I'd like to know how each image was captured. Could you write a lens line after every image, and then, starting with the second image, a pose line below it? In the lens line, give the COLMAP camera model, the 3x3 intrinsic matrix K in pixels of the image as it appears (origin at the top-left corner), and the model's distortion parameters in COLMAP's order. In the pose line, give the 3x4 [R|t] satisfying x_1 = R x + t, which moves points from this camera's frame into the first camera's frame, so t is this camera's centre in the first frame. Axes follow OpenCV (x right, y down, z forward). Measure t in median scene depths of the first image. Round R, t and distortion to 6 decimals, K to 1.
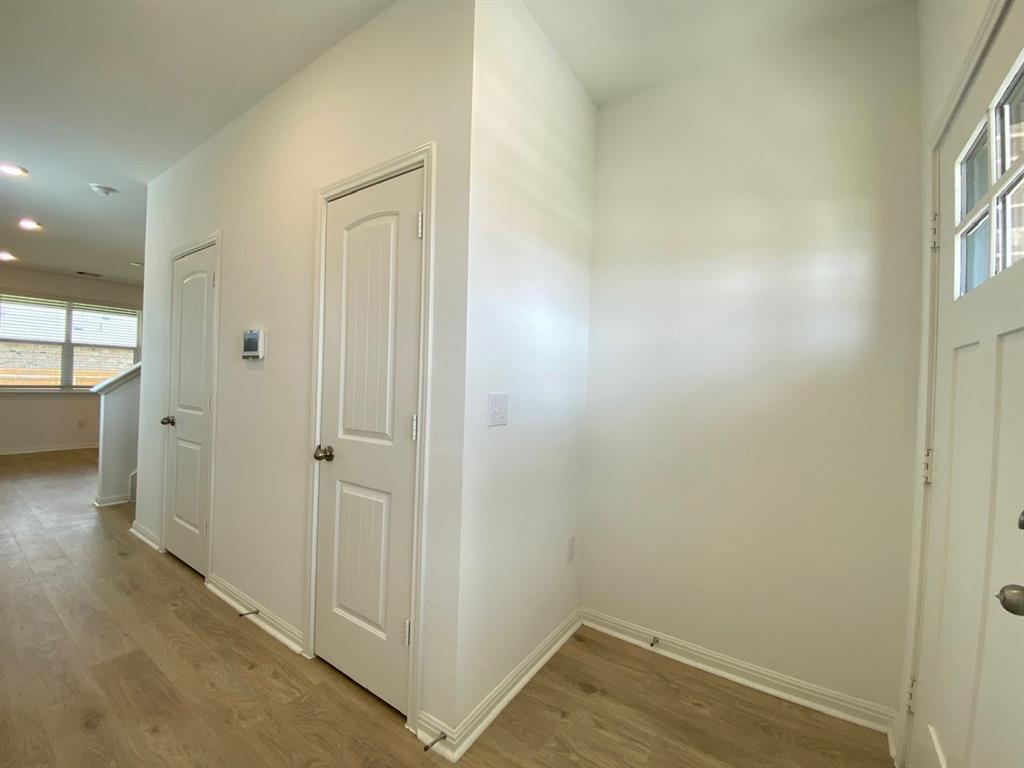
lens RADIAL K [[414.4, 0, 512.0], [0, 414.4, 384.0], [0, 0, 1]] dist [0.027114, -0.023685]
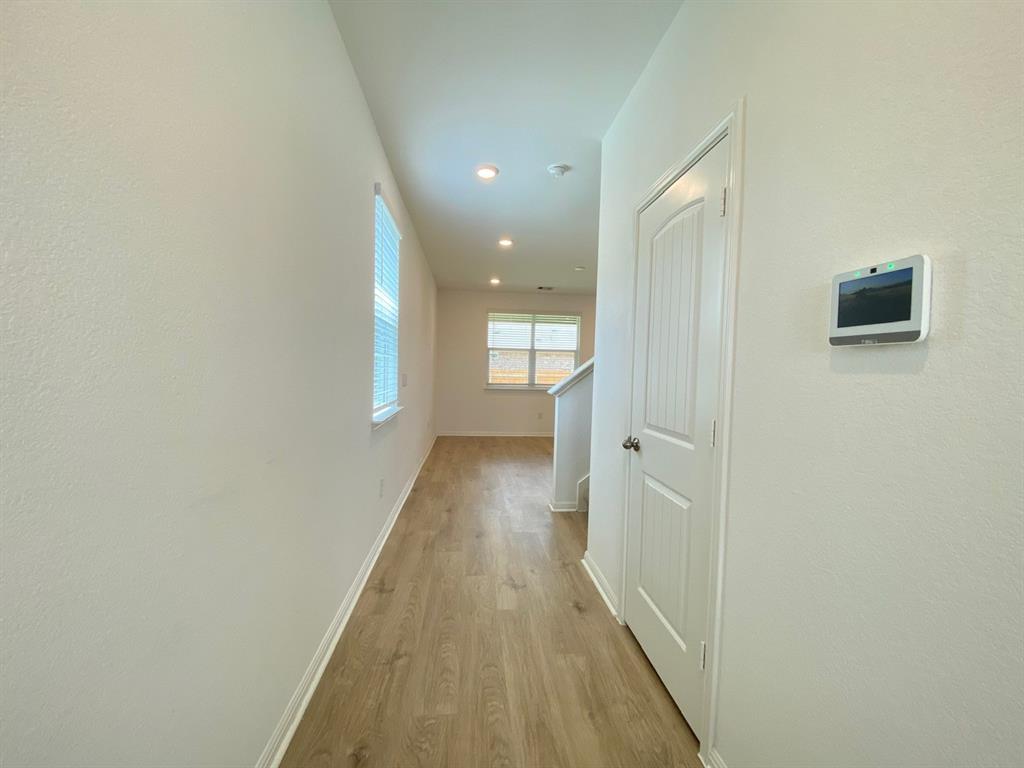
lens RADIAL K [[414.4, 0, 512.0], [0, 414.4, 384.0], [0, 0, 1]] dist [0.027114, -0.023685]
pose [[0.644958, 0.011925, -0.764125, -0.345957], [-0.005775, 0.999926, 0.010730, -0.016324], [0.764196, -0.002508, 0.644979, 0.326046]]
